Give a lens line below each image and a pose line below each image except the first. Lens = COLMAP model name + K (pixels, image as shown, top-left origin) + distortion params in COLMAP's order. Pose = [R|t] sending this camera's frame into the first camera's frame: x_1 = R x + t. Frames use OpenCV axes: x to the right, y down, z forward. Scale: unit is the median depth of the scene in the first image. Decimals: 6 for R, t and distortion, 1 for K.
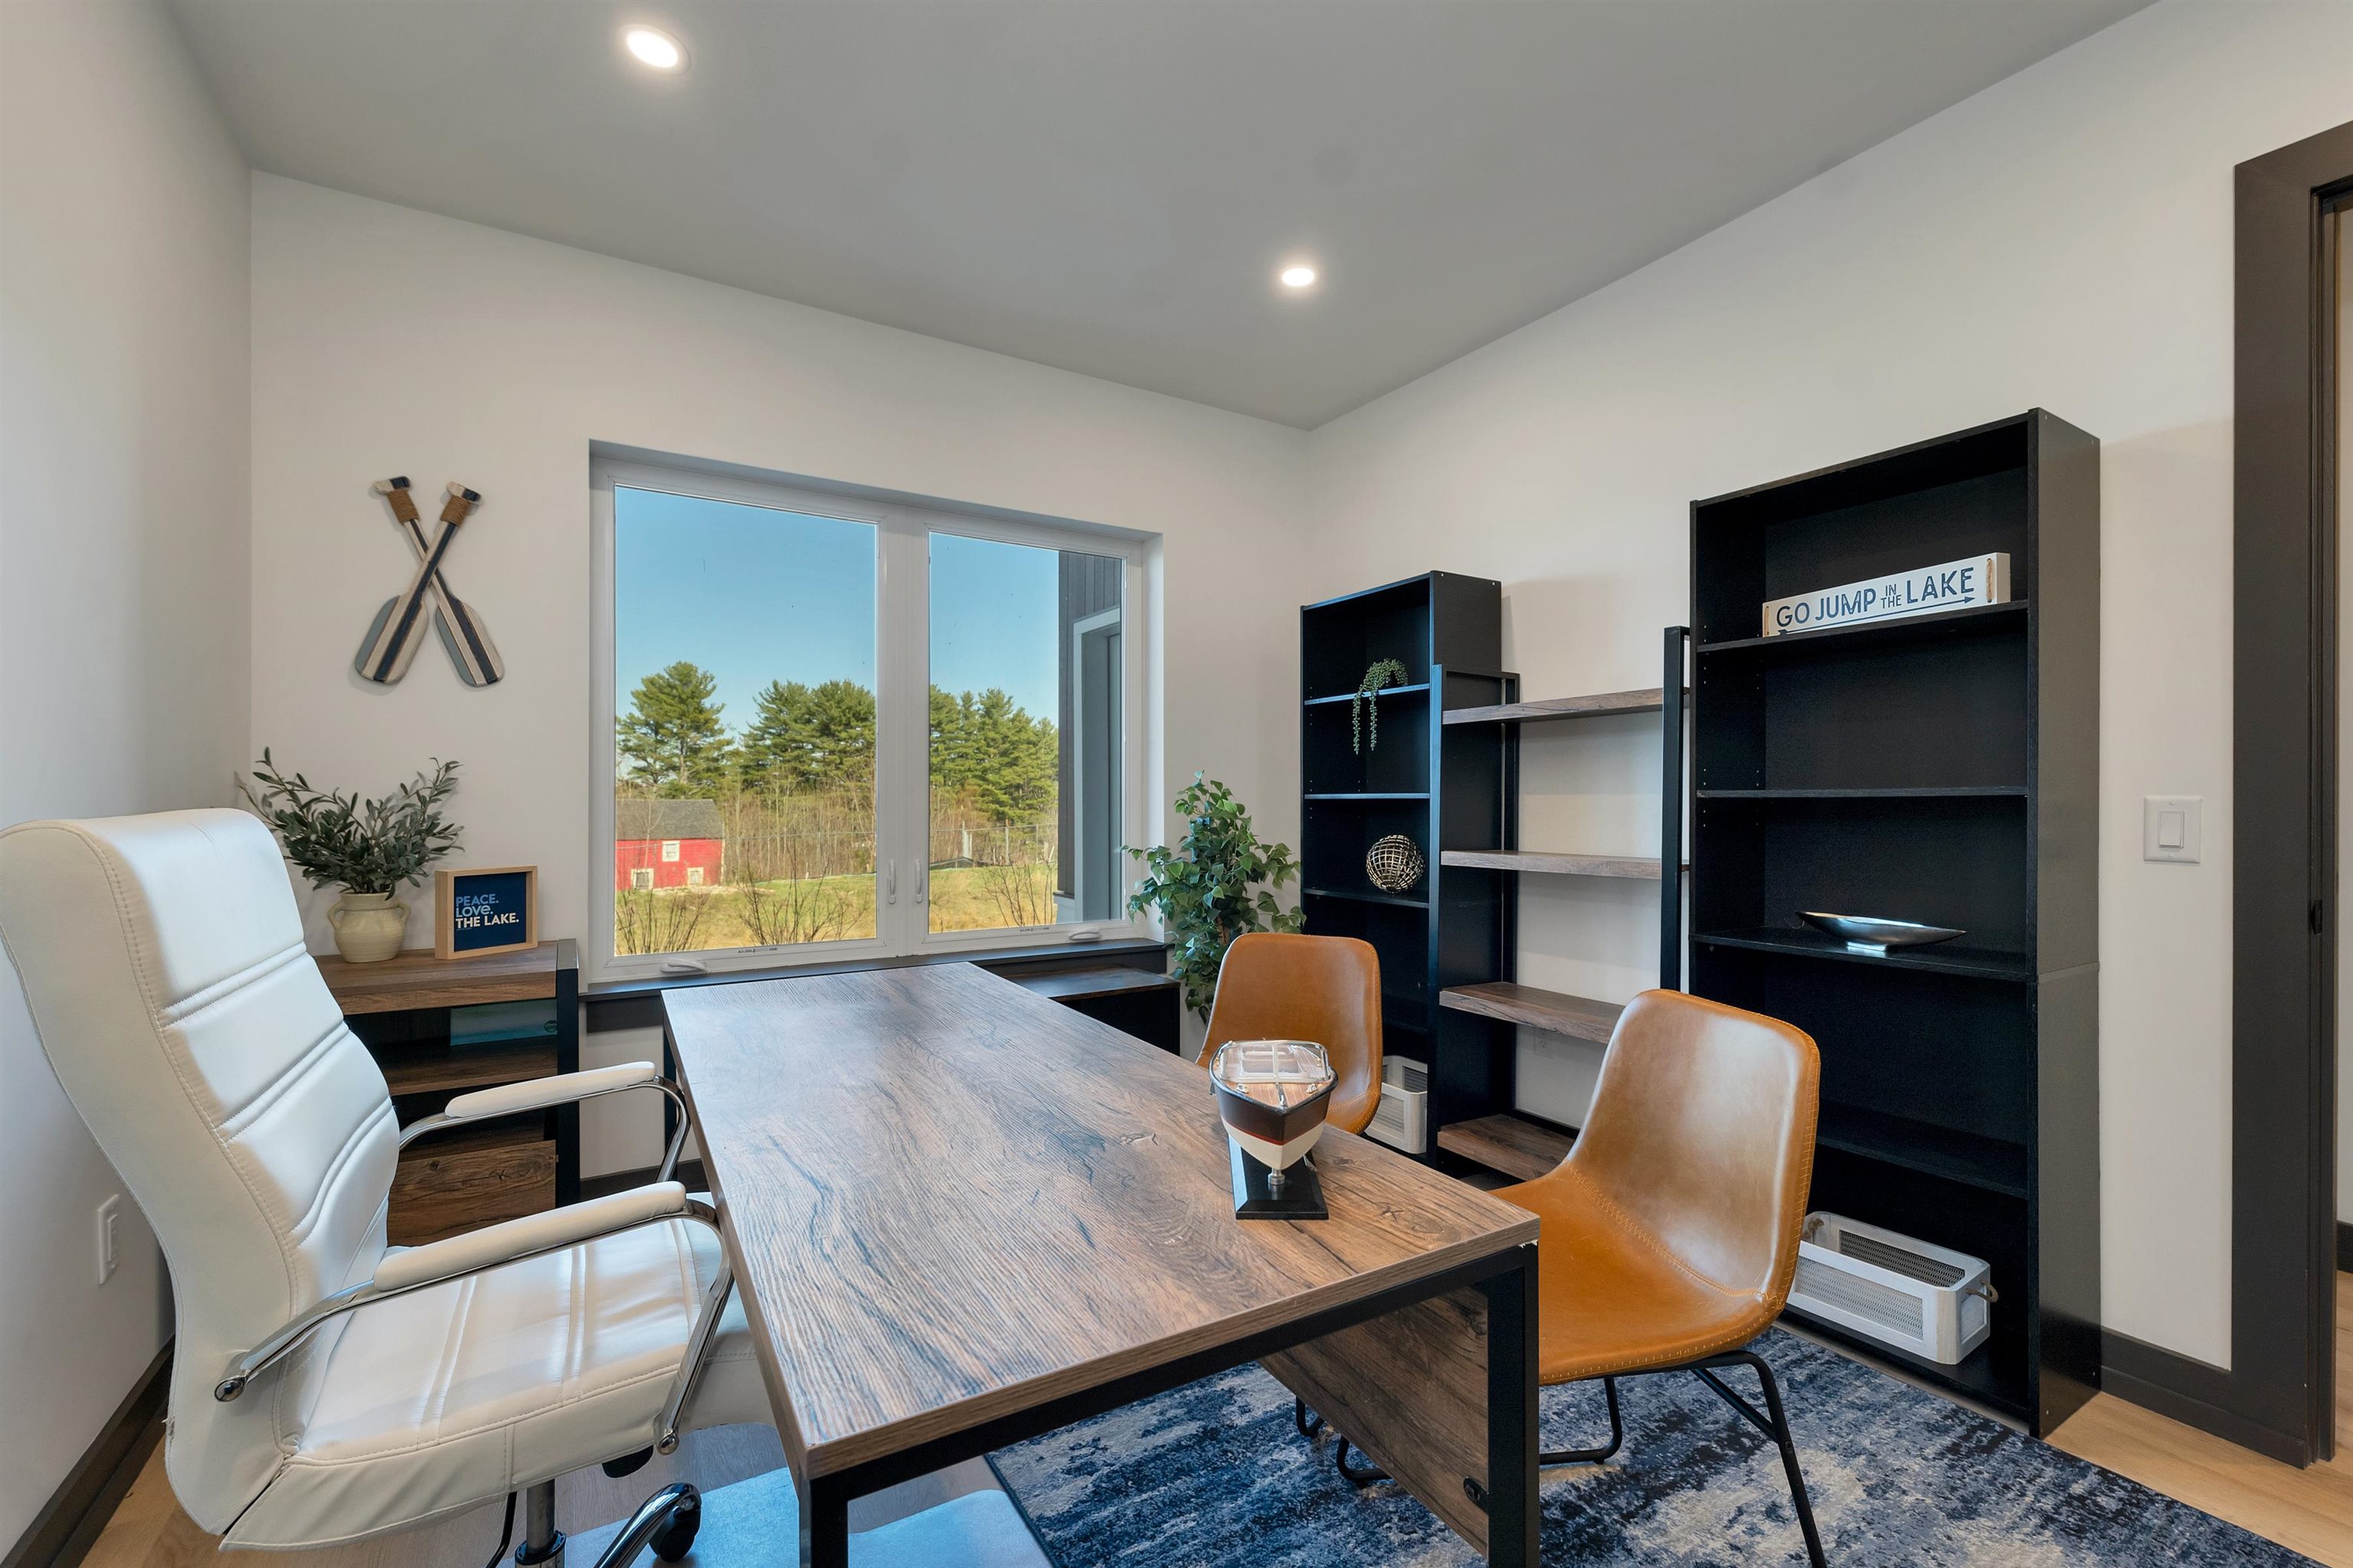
lens RADIAL K [[991.0, 0, 1152.1], [0, 991.0, 794.4], [0, 0, 1]] dist [0.012262, 0.000042]
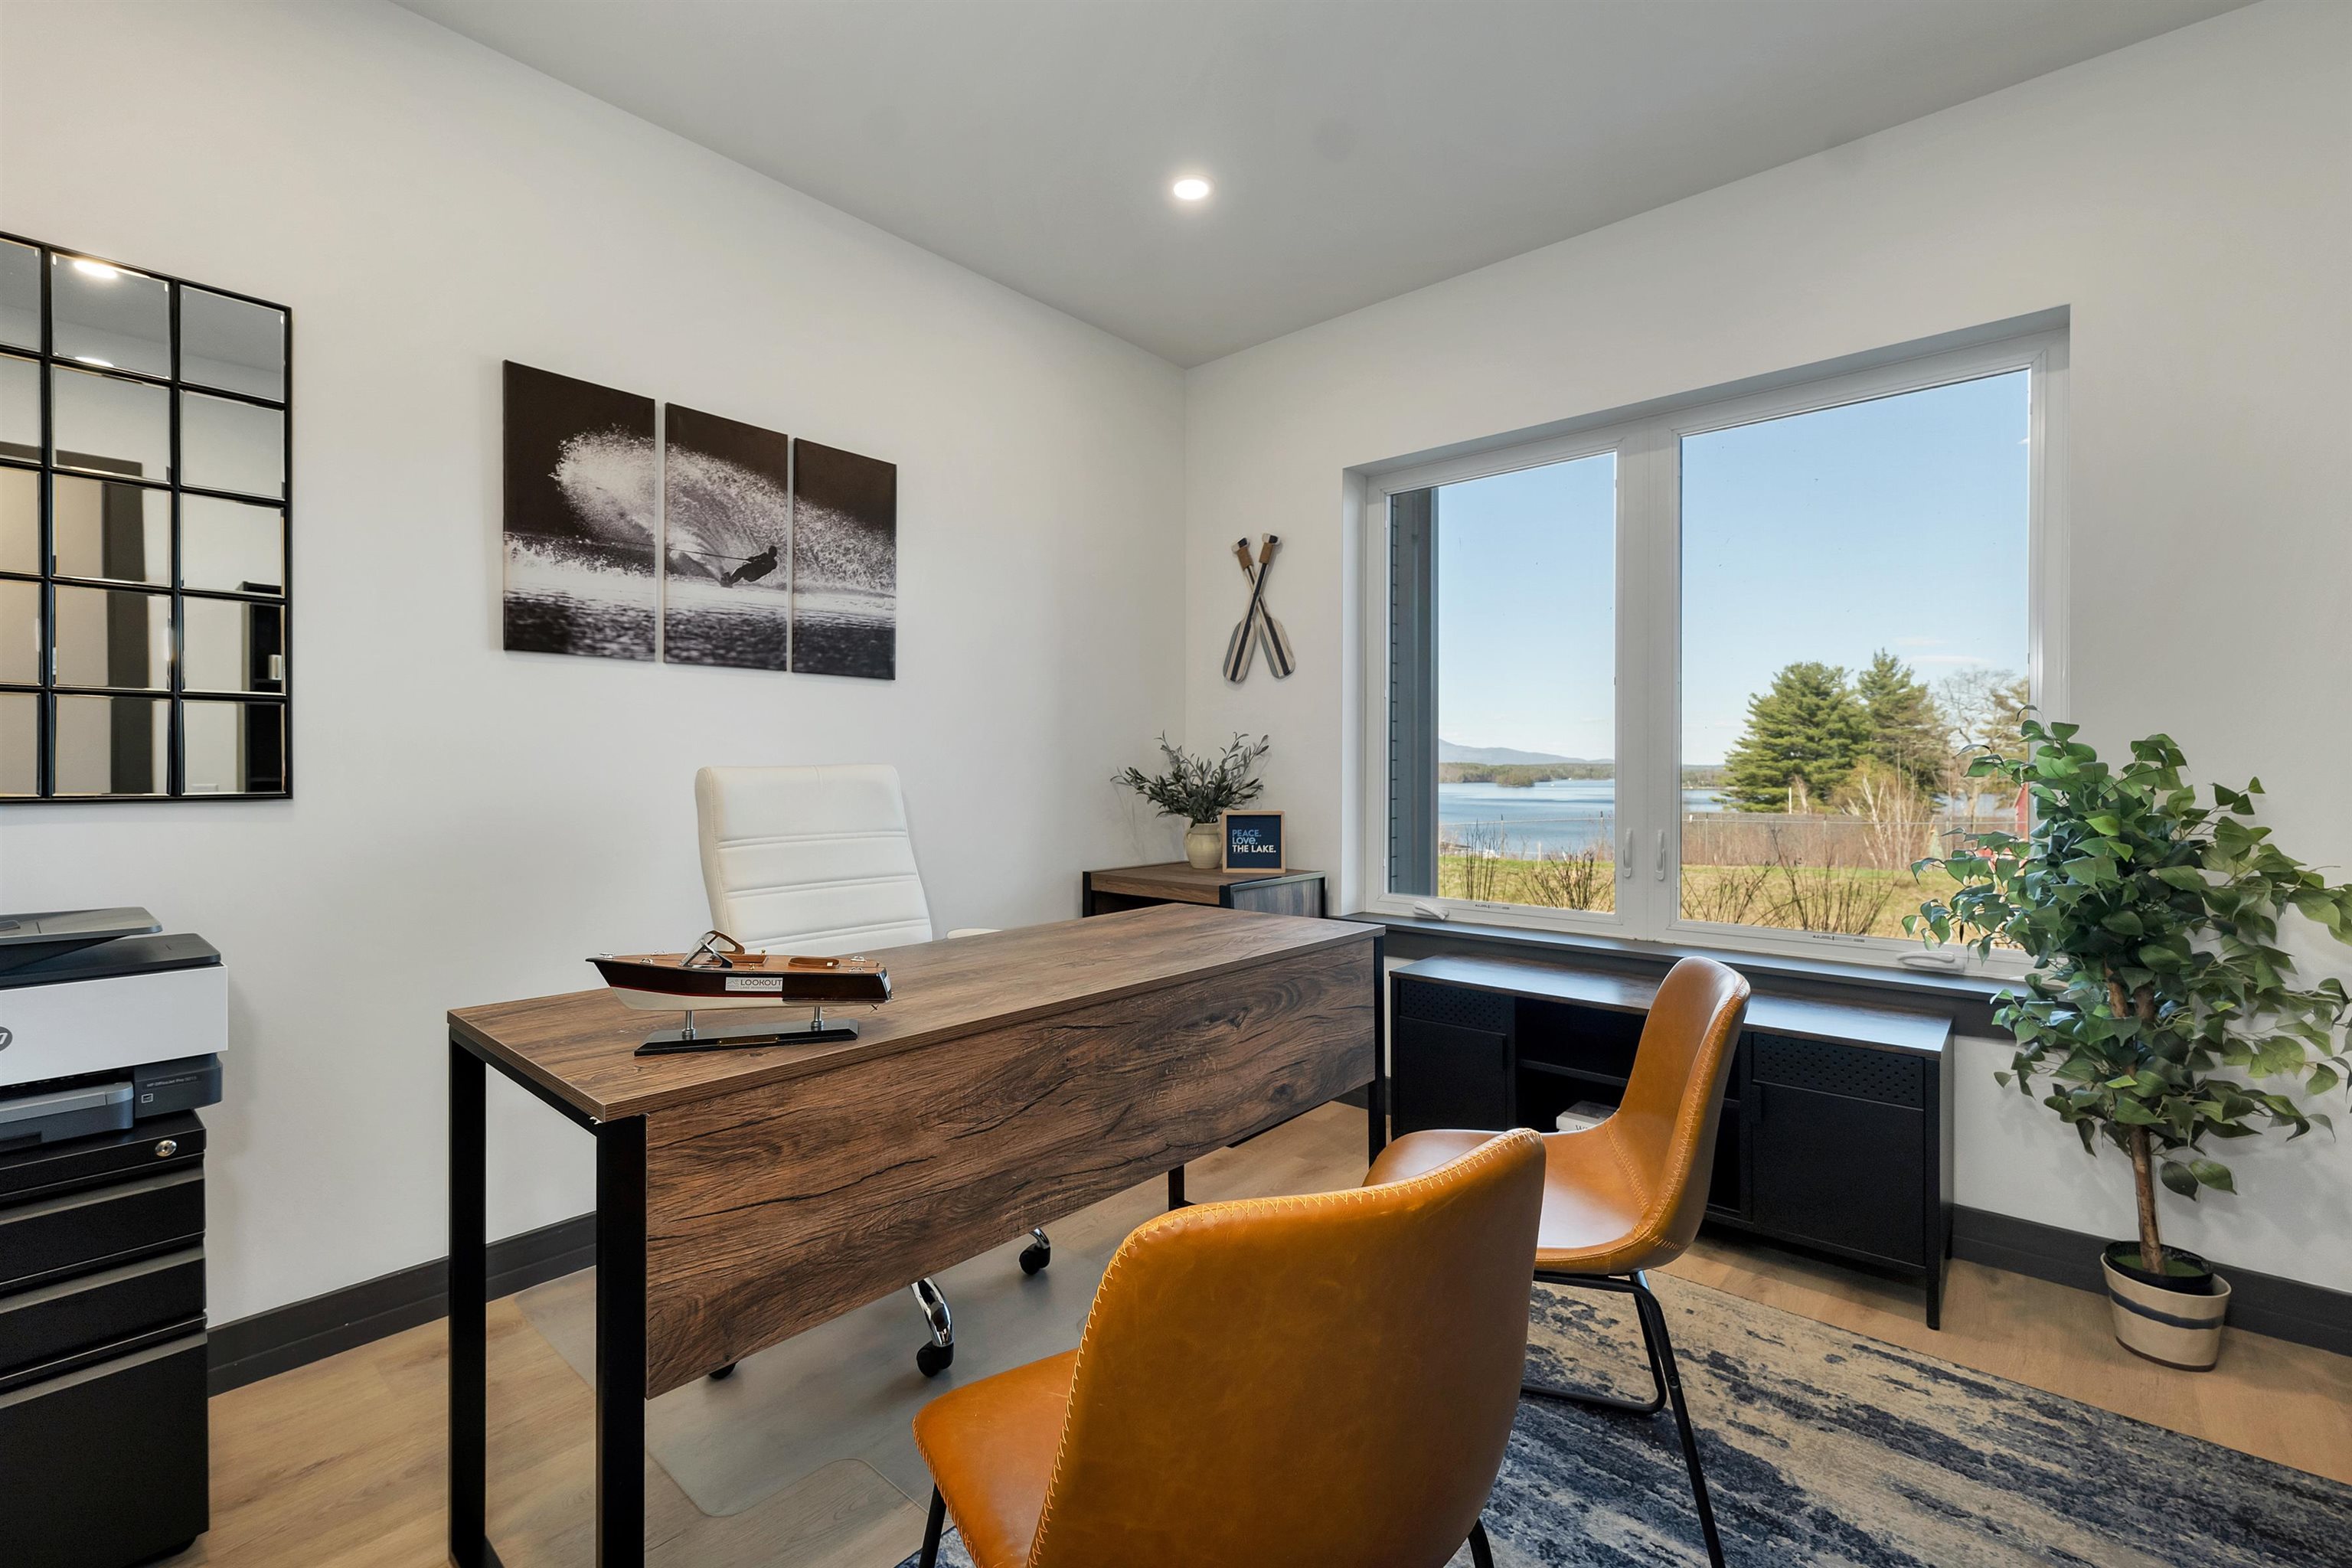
lens RADIAL K [[990.5, 0, 1161.5], [0, 990.5, 768.8], [0, 0, 1]] dist [0.012262, 0.000042]
pose [[0.349514, 0.010515, -0.936872, 0.556485], [-0.005413, 0.999943, 0.009204, 0.004051], [0.936916, 0.001854, 0.349551, 0.389479]]
